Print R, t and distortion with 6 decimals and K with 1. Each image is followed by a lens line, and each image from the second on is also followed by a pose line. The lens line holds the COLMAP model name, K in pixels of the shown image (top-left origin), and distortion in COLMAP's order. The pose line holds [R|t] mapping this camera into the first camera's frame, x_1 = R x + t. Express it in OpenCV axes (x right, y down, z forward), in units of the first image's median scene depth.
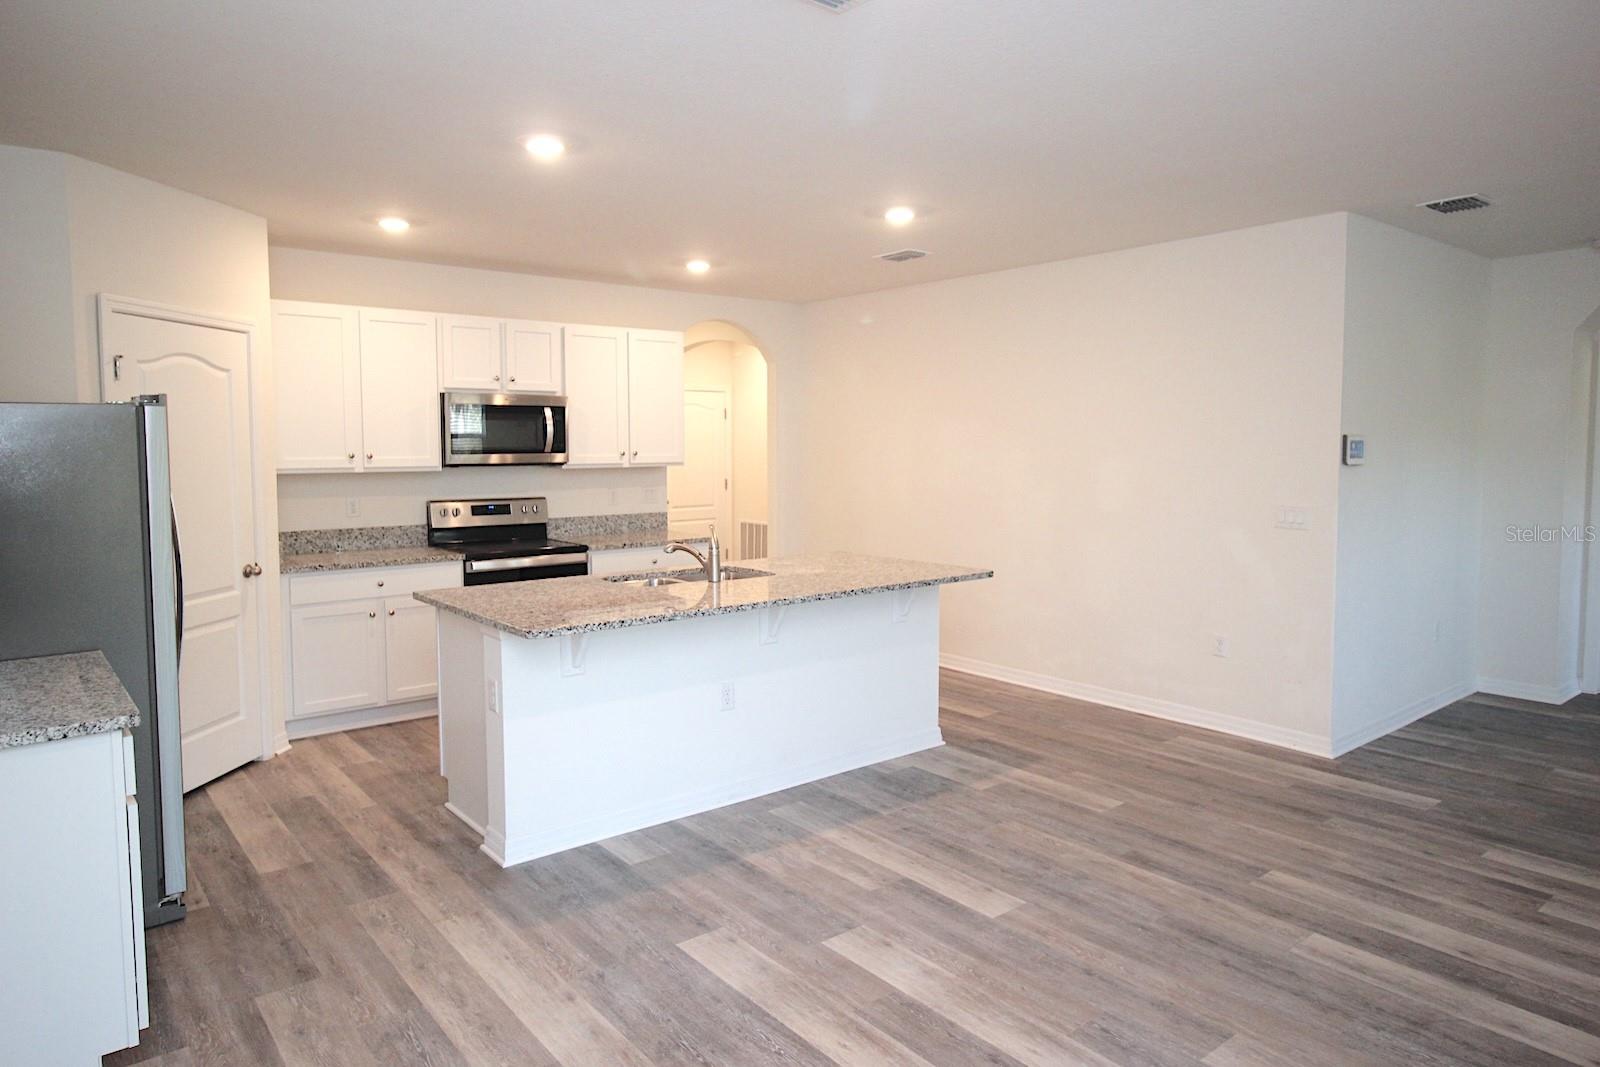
lens RADIAL K [[1000.5, 0, 801.7], [0, 1000.5, 507.2], [0, 0, 1]] dist [0.010278, -0.013125]
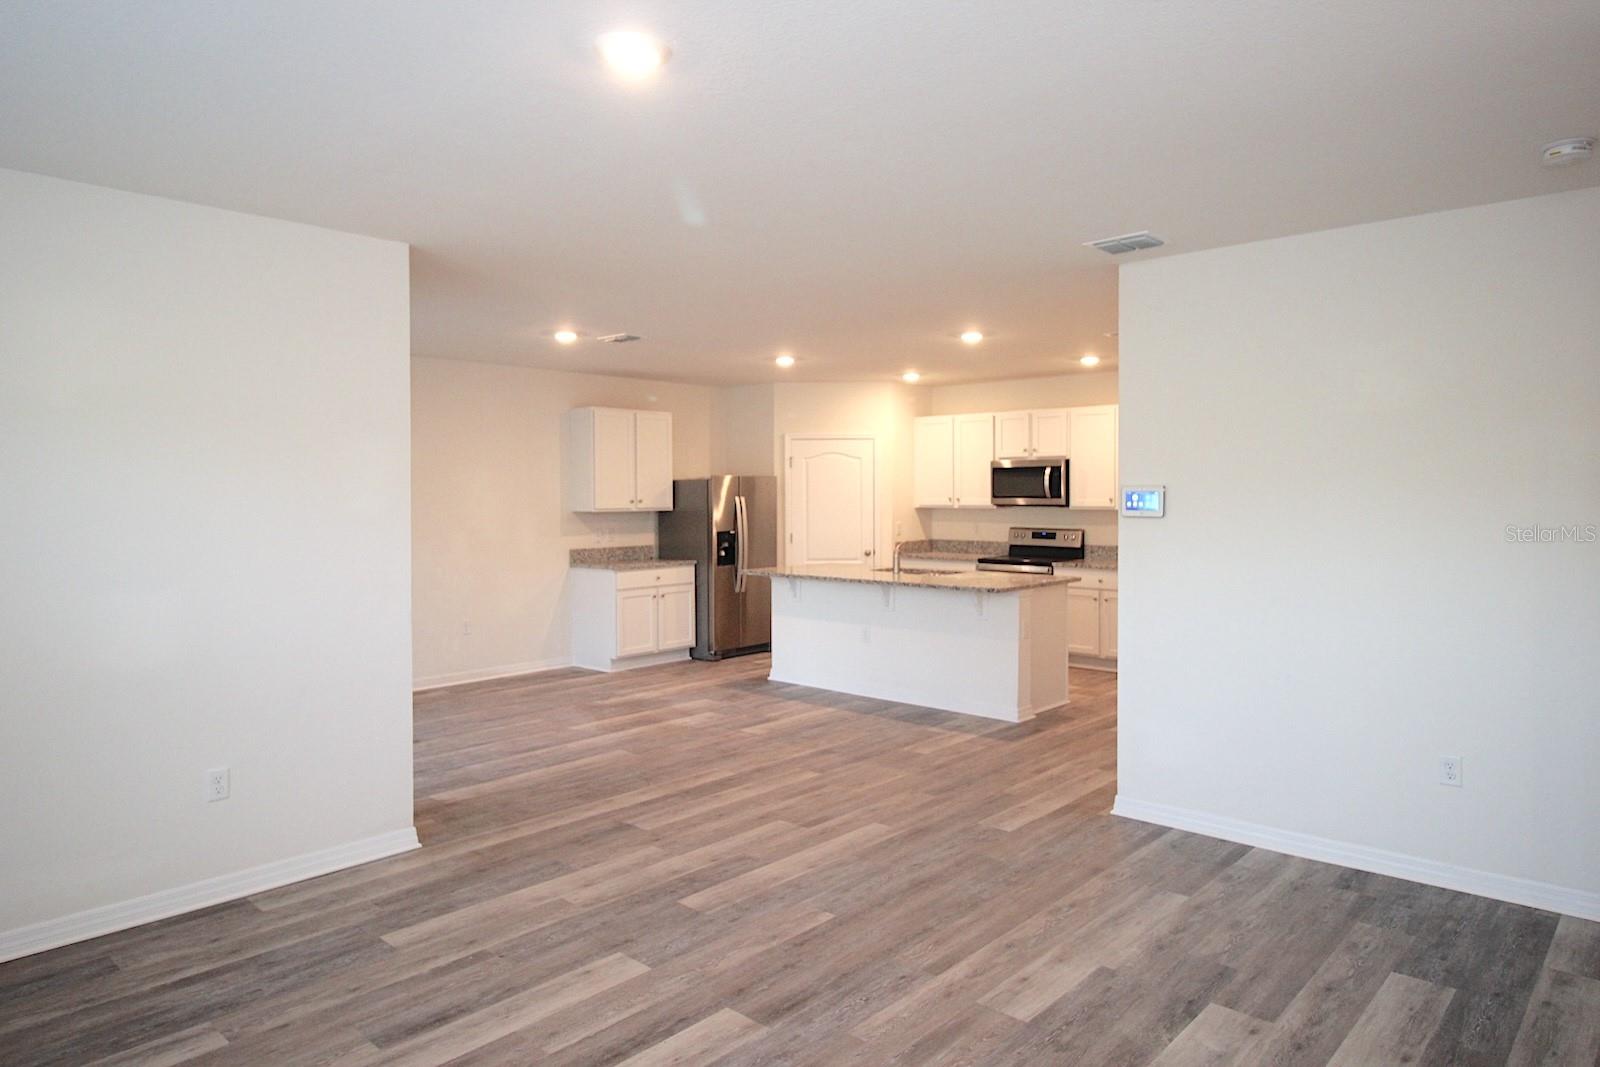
lens RADIAL K [[1000.5, 0, 801.7], [0, 1000.5, 507.2], [0, 0, 1]] dist [0.010278, -0.013125]
pose [[0.147837, 0.017537, -0.988856, 1.513357], [-0.061111, 0.998094, 0.008564, -0.041240], [0.987122, 0.059164, 0.148627, 0.555730]]
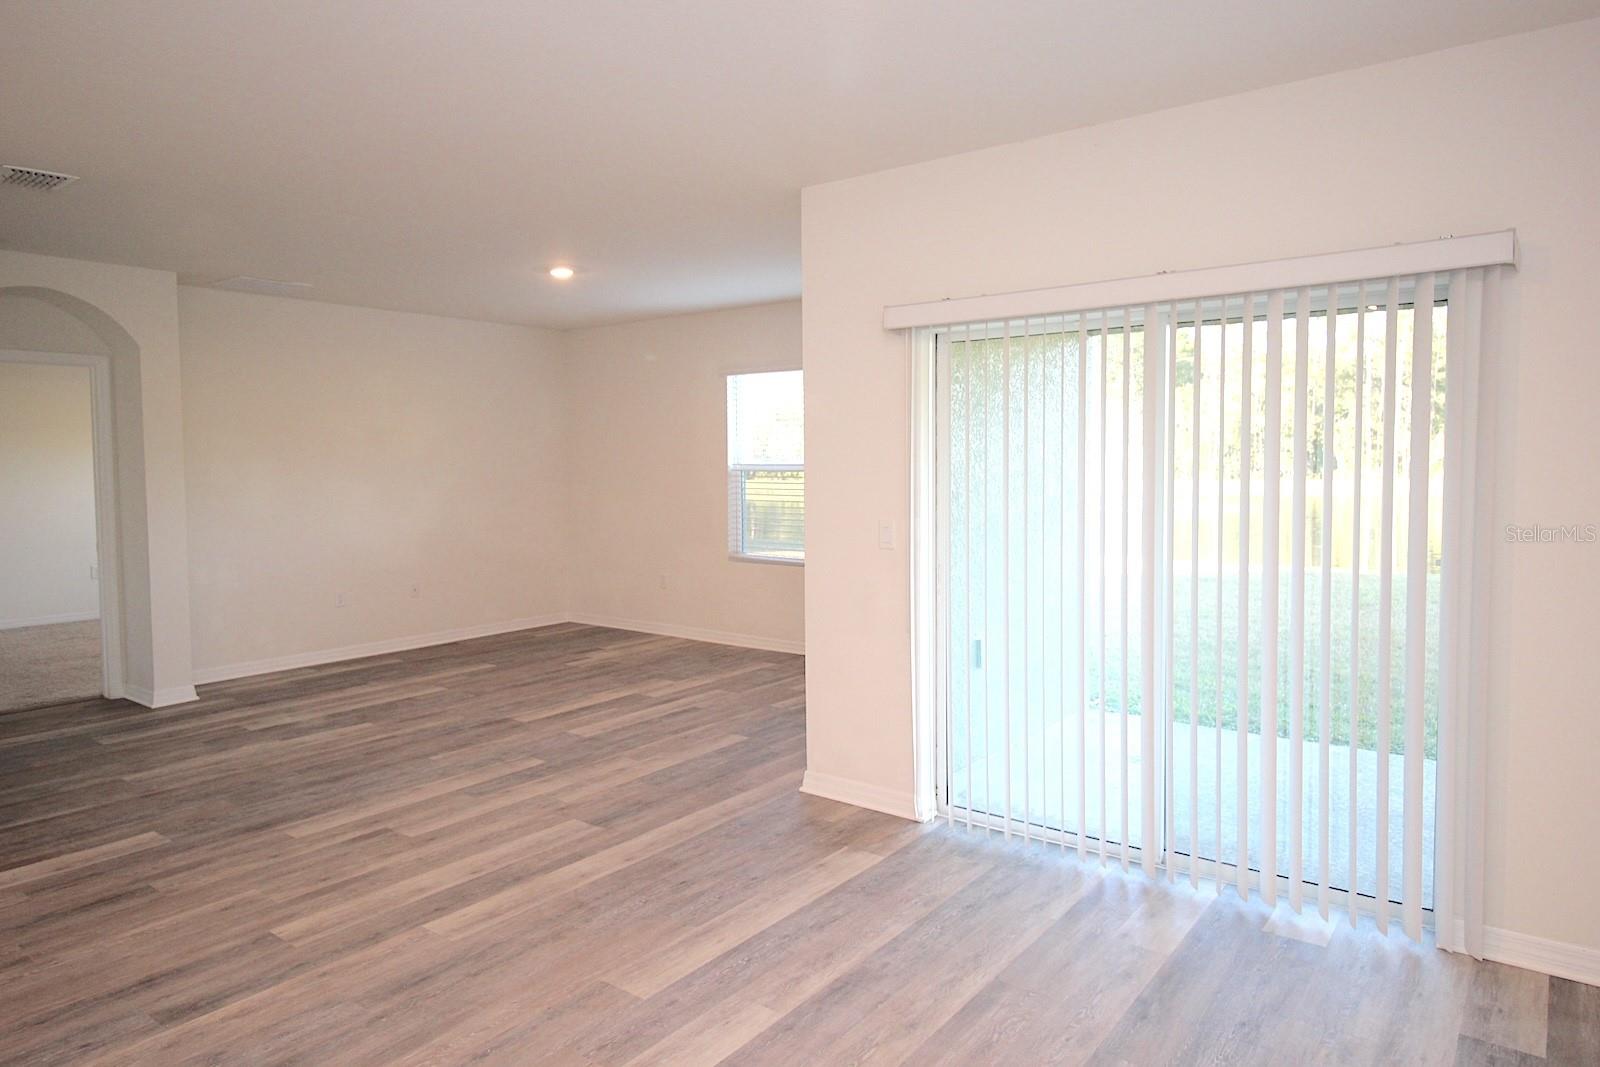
lens RADIAL K [[991.9, 0, 814.7], [0, 991.9, 526.4], [0, 0, 1]] dist [-0.007256, -0.002578]
pose [[-0.248191, -0.060606, 0.966813, -0.350553], [0.070534, 0.994261, 0.080434, -0.017178], [-0.966140, 0.088156, -0.242492, 0.554543]]
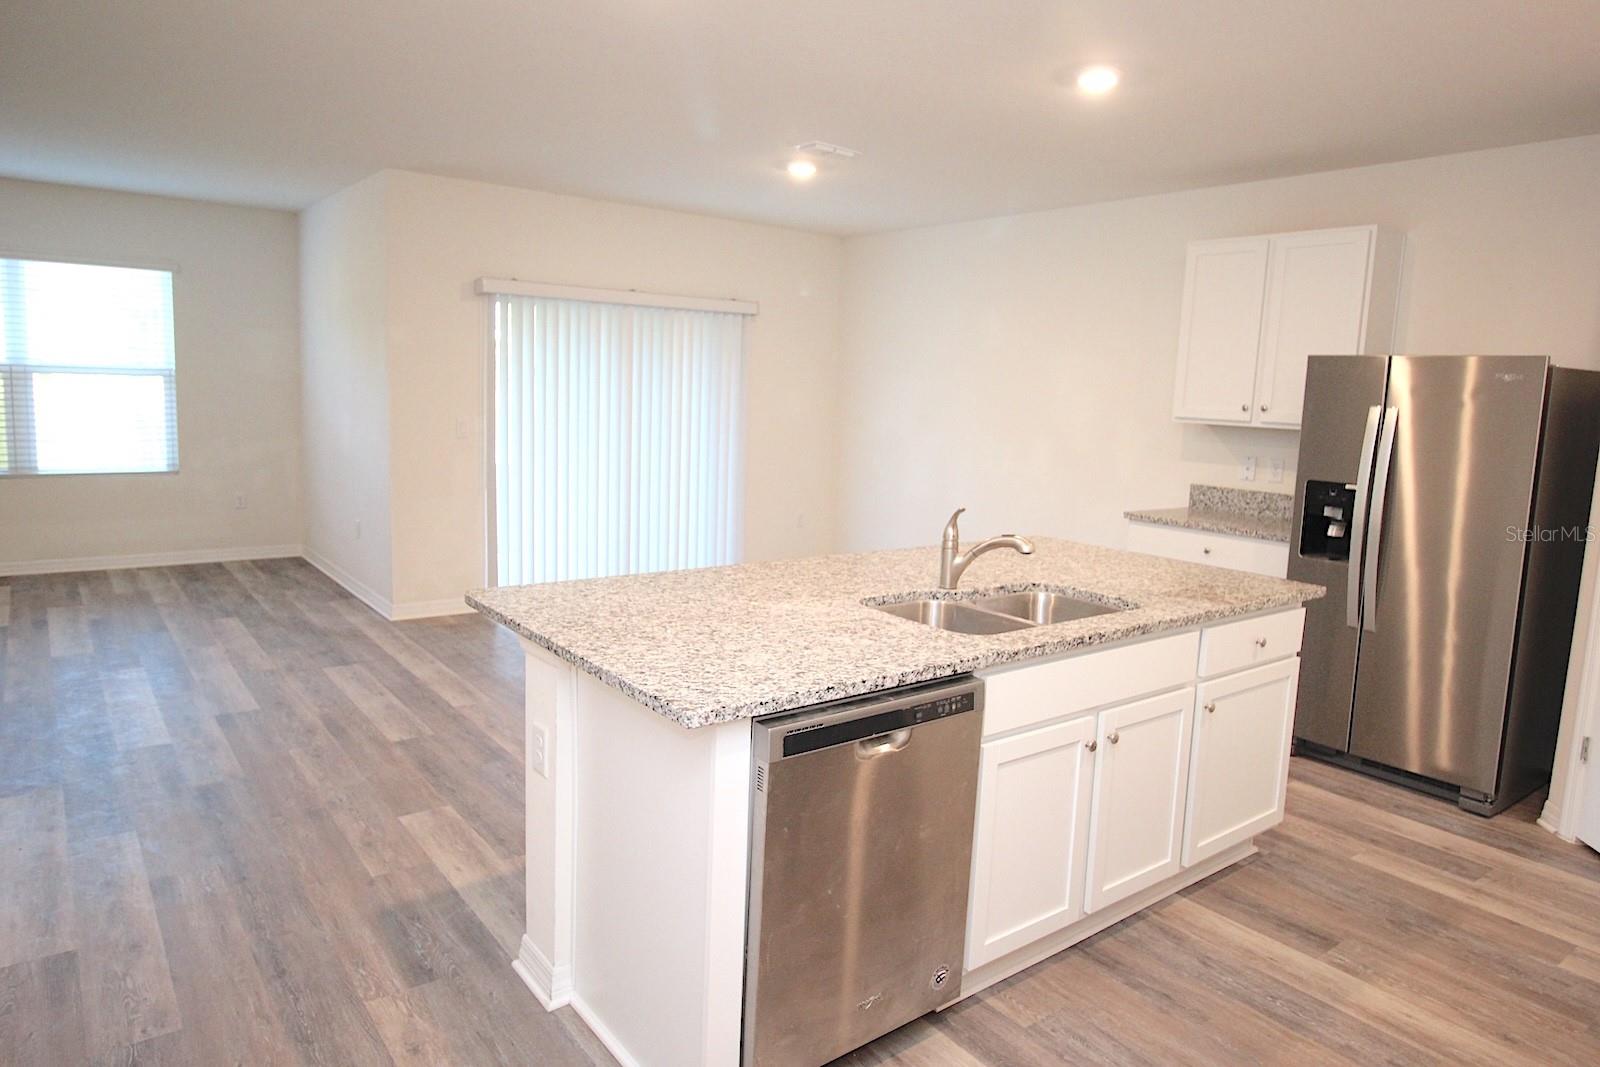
lens RADIAL K [[1000.8, 0, 799.3], [0, 1000.8, 508.7], [0, 0, 1]] dist [0.007392, -0.010922]
pose [[-0.998991, -0.038439, 0.023210, -0.002405], [-0.033391, 0.981536, 0.188341, -0.093901], [-0.030021, 0.187376, -0.981829, 1.574672]]
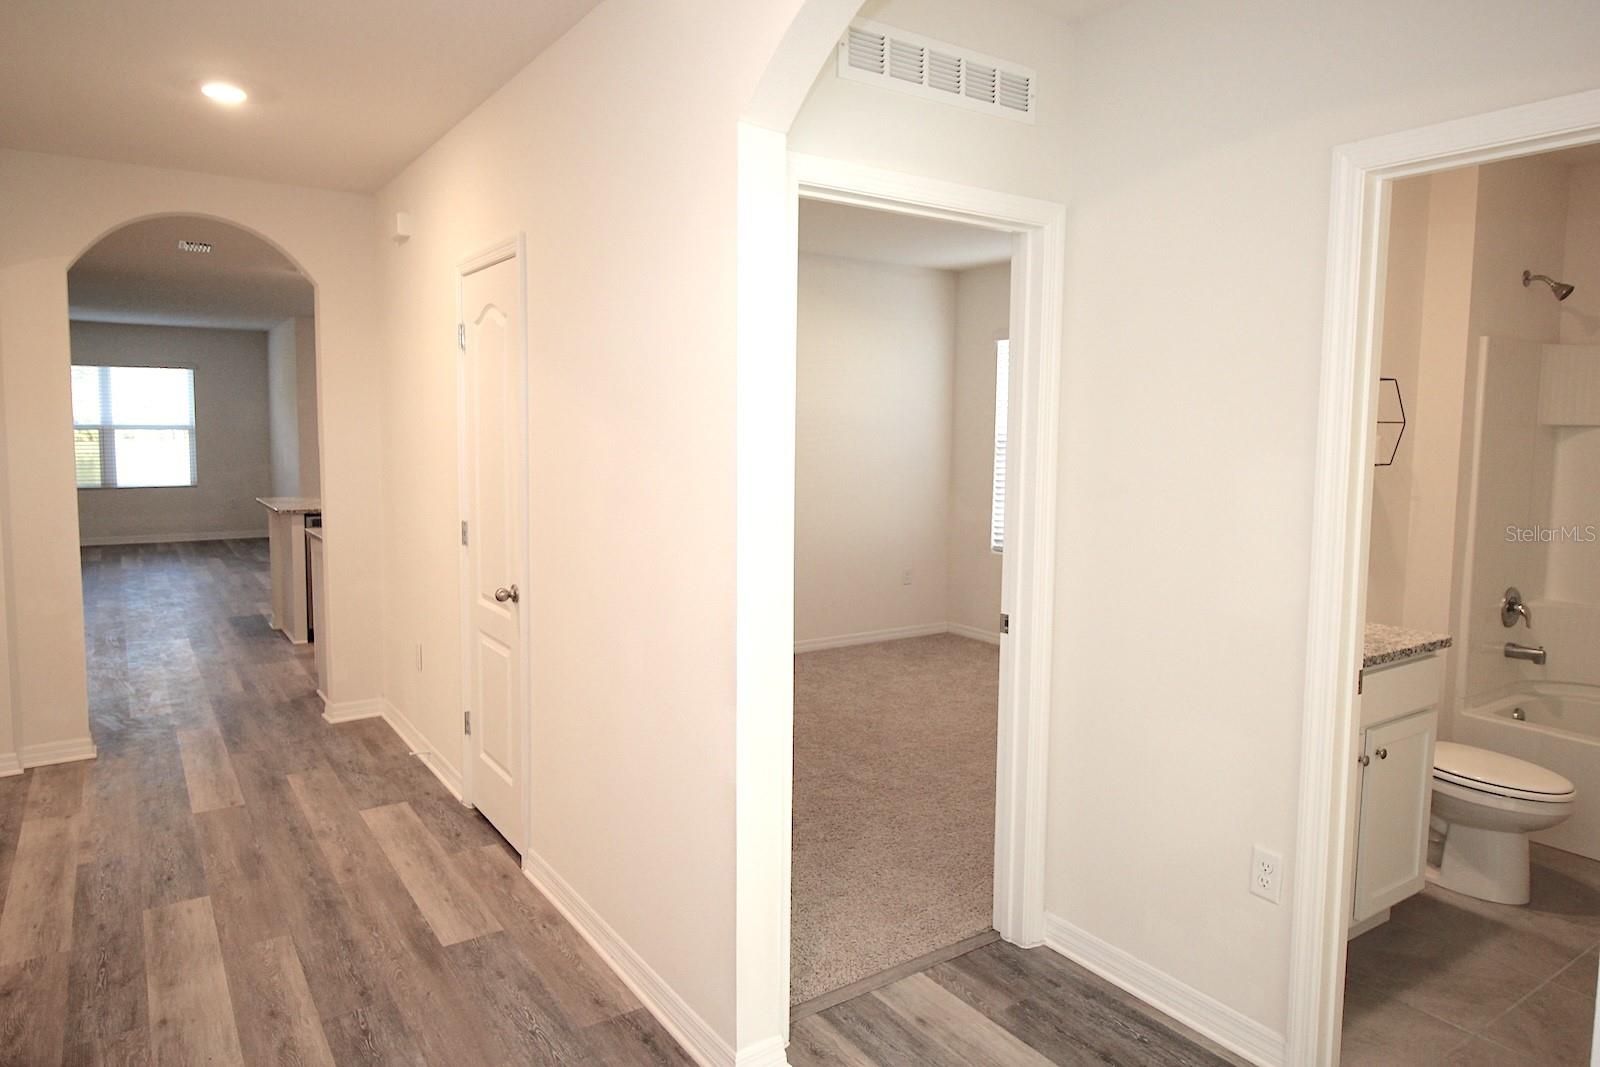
lens RADIAL K [[1000.8, 0, 799.3], [0, 1000.8, 508.7], [0, 0, 1]] dist [0.007392, -0.010922]
pose [[-0.996628, -0.015452, 0.080589, -0.804612], [-0.003561, 0.989329, 0.145656, -0.156263], [-0.081979, 0.144878, -0.986048, 2.557852]]
